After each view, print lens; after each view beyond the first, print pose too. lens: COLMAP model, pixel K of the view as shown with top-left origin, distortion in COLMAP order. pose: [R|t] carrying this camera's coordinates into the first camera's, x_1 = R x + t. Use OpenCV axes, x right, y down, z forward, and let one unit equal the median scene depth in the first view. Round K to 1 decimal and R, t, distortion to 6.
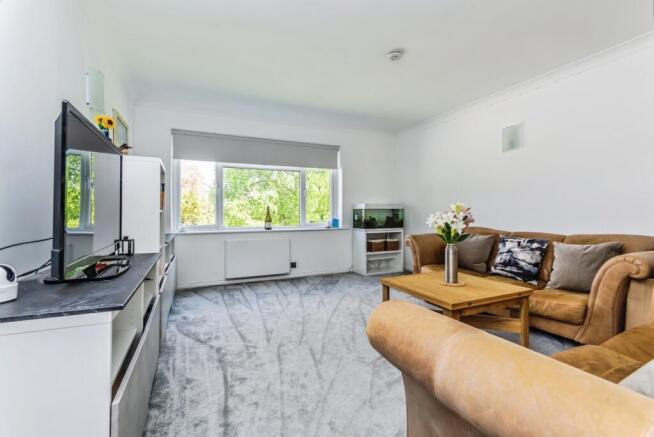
lens RADIAL K [[301.3, 0, 331.7], [0, 301.3, 210.4], [0, 0, 1]] dist [-0.000341, -0.000041]
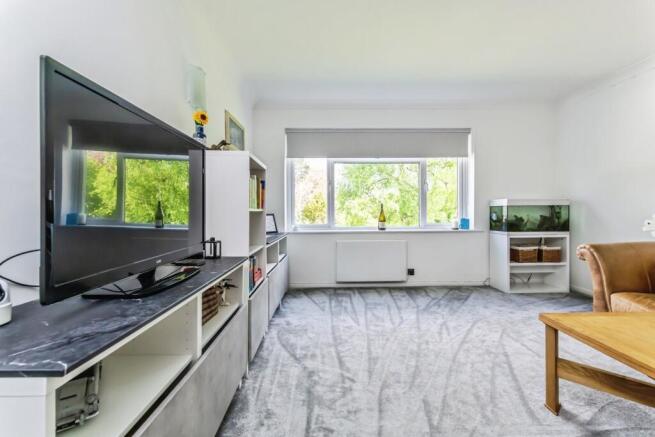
lens RADIAL K [[304.4, 0, 325.7], [0, 304.4, 215.5], [0, 0, 1]] dist [-0.001187, 0.000374]
pose [[0.913984, 0.002392, -0.405743, 0.003778], [0.006458, 0.999770, 0.020440, 0.001642], [0.405698, -0.021302, 0.913759, 0.159809]]
